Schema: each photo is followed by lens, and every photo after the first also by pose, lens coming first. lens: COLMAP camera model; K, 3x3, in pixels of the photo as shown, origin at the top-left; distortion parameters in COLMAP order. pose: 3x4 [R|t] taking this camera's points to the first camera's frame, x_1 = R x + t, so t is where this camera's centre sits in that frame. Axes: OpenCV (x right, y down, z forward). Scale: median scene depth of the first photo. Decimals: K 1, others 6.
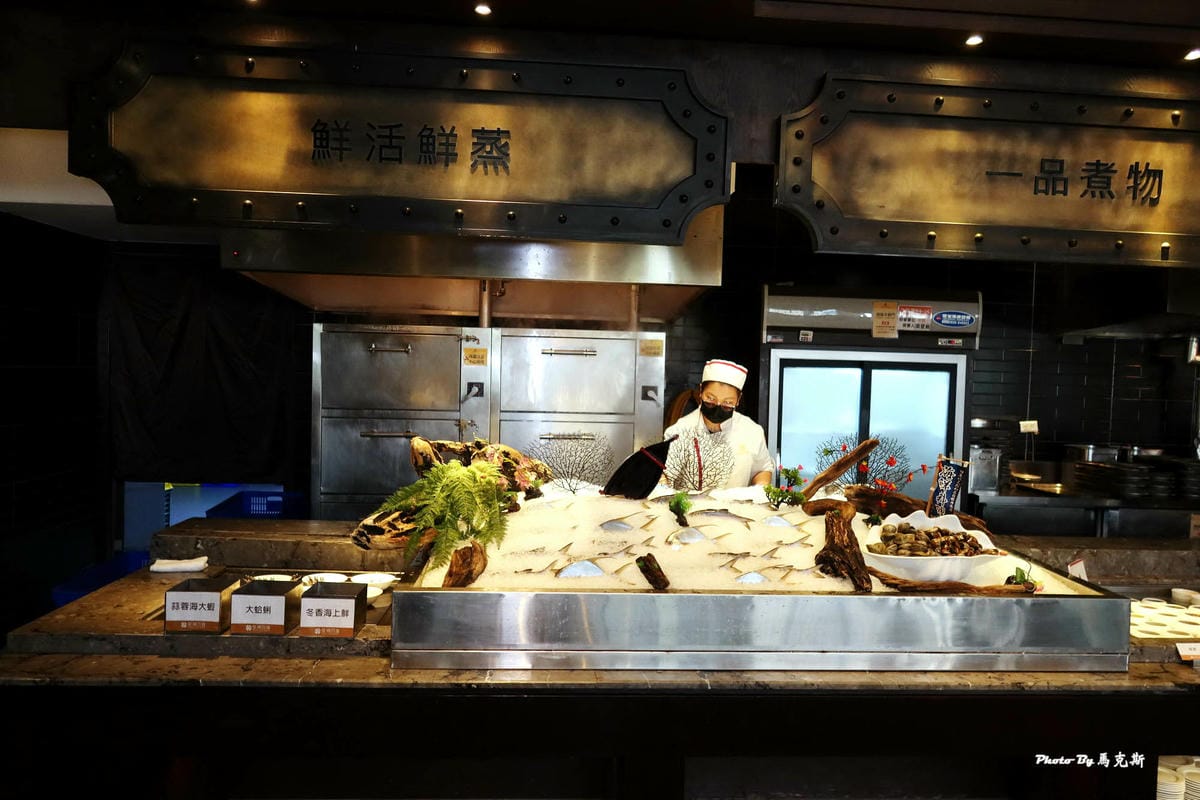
lens RADIAL K [[849.8, 0, 600.0], [0, 849.8, 400.0], [0, 0, 1]] dist [0.000937, 0.004705]
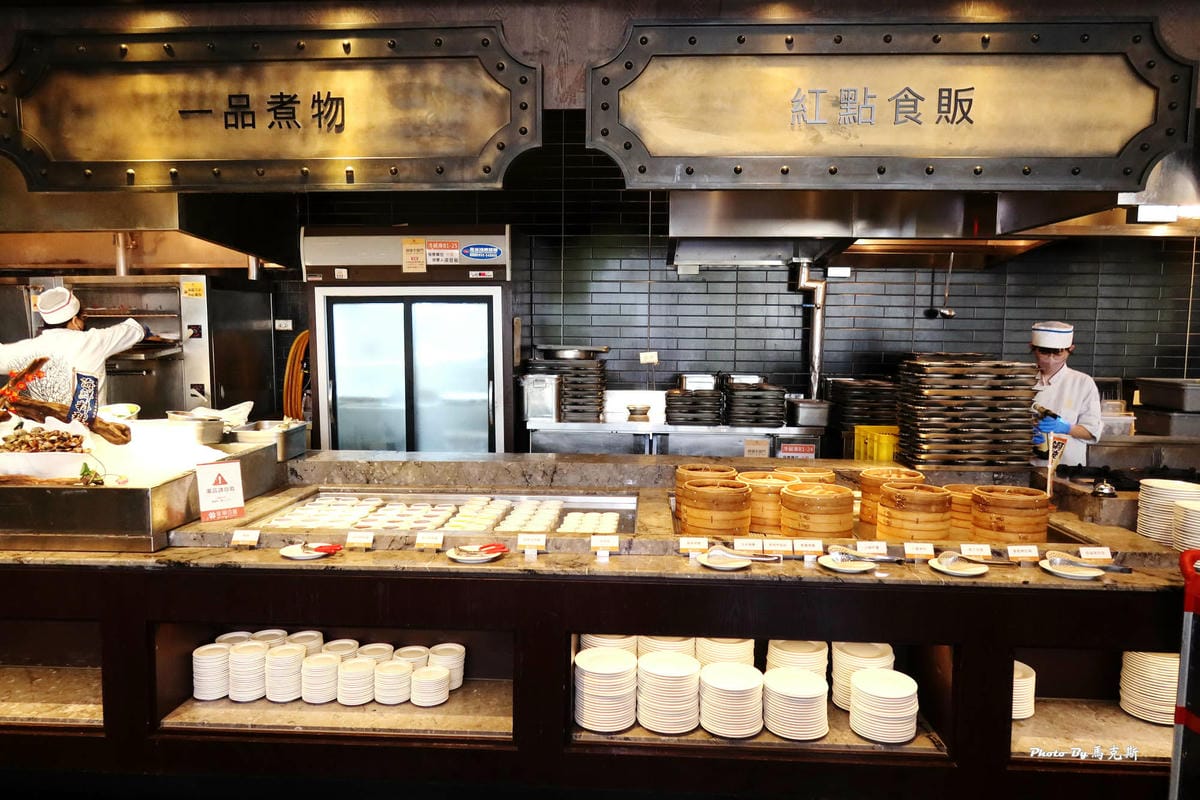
lens RADIAL K [[849.8, 0, 600.0], [0, 849.8, 400.0], [0, 0, 1]] dist [0.000937, 0.004705]
pose [[0.986374, -0.015950, -0.163746, 1.146791], [0.023739, 0.998672, 0.045726, 0.064819], [0.162799, -0.048990, 0.985442, -0.007265]]
